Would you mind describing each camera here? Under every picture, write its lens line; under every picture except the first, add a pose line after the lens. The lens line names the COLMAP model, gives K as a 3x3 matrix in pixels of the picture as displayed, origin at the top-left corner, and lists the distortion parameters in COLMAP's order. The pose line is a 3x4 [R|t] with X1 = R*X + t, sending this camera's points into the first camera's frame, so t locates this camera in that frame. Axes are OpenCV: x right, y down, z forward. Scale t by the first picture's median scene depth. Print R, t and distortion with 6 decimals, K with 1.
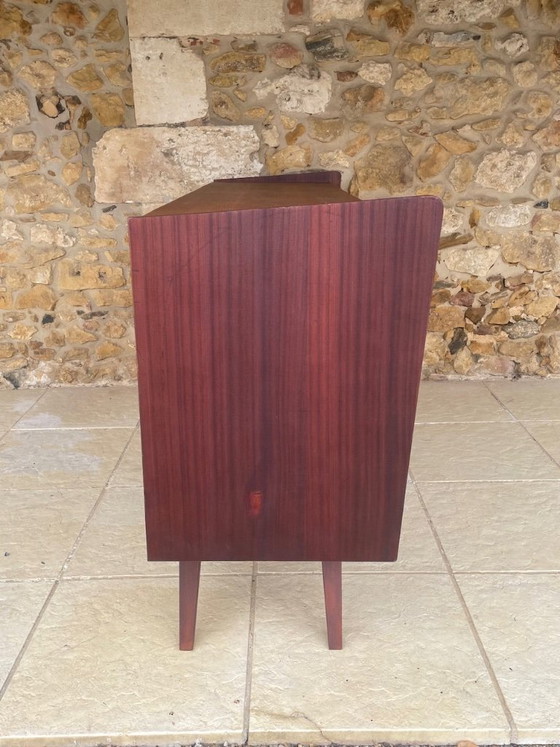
lens RADIAL K [[678.8, 0, 278.0], [0, 678.8, 370.2], [0, 0, 1]] dist [0.096176, -0.117009]
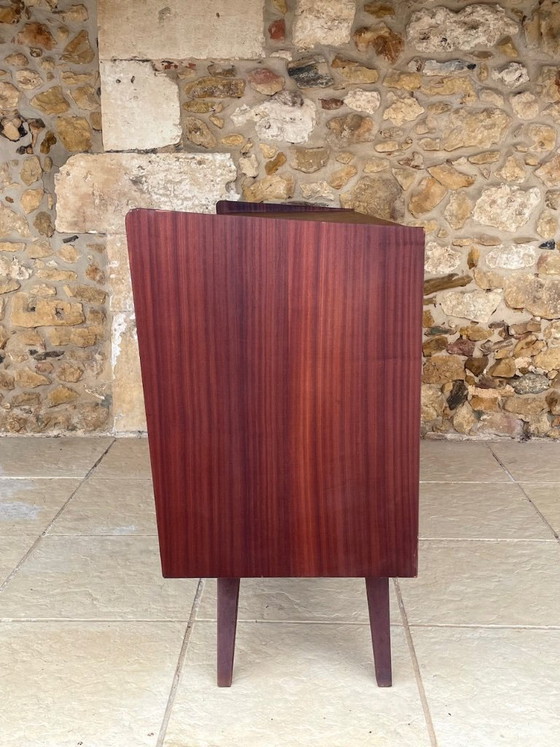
lens RADIAL K [[833.6, 0, 280.0], [0, 833.6, 373.5], [0, 0, 1]] dist [0.118252, -0.182168]
pose [[0.999525, 0.024072, -0.019245, 0.059844], [-0.025872, 0.994702, -0.099488, 0.047885], [0.016748, 0.099938, 0.994853, -0.092479]]
